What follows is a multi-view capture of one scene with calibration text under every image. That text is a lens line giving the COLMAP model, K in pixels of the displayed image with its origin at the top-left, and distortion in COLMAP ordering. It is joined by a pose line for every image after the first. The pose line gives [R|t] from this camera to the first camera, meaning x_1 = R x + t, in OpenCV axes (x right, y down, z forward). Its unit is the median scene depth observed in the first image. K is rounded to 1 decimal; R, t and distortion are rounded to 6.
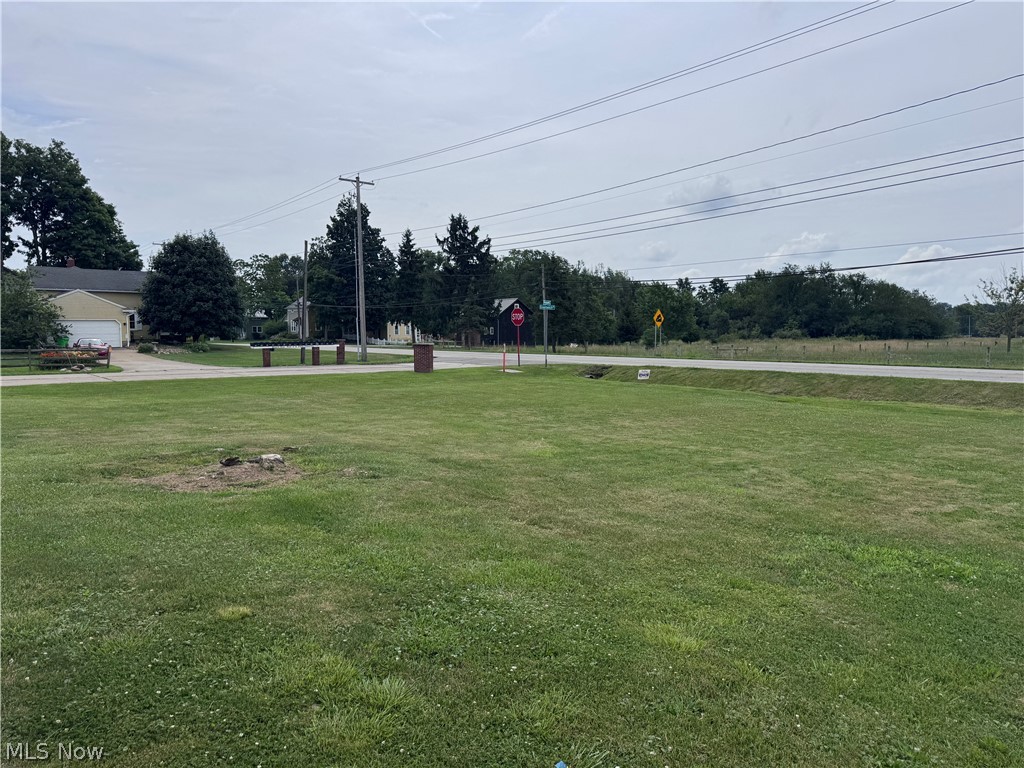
lens RADIAL K [[709.5, 0, 506.5], [0, 709.5, 382.3], [0, 0, 1]] dist [0.091606, -0.114972]
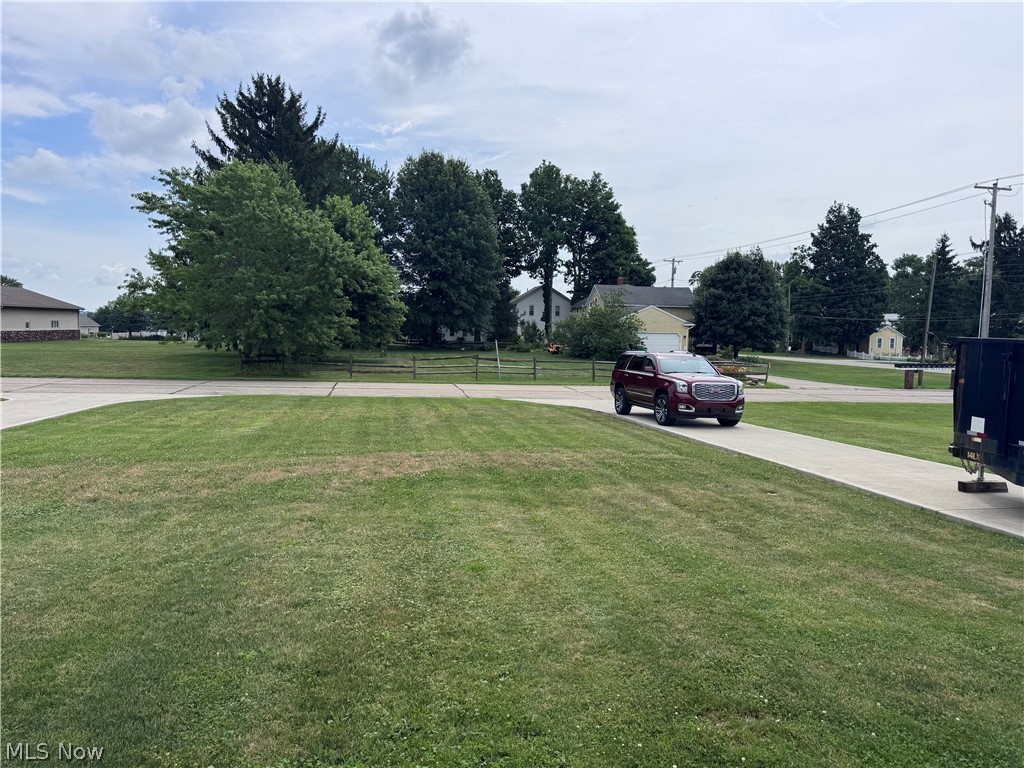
lens RADIAL K [[709.5, 0, 506.5], [0, 709.5, 382.3], [0, 0, 1]] dist [0.091606, -0.114972]
pose [[0.895902, 0.047314, -0.441725, -0.222242], [-0.050239, 0.998724, 0.005081, -0.003677], [0.441402, 0.017640, 0.897136, -0.062077]]
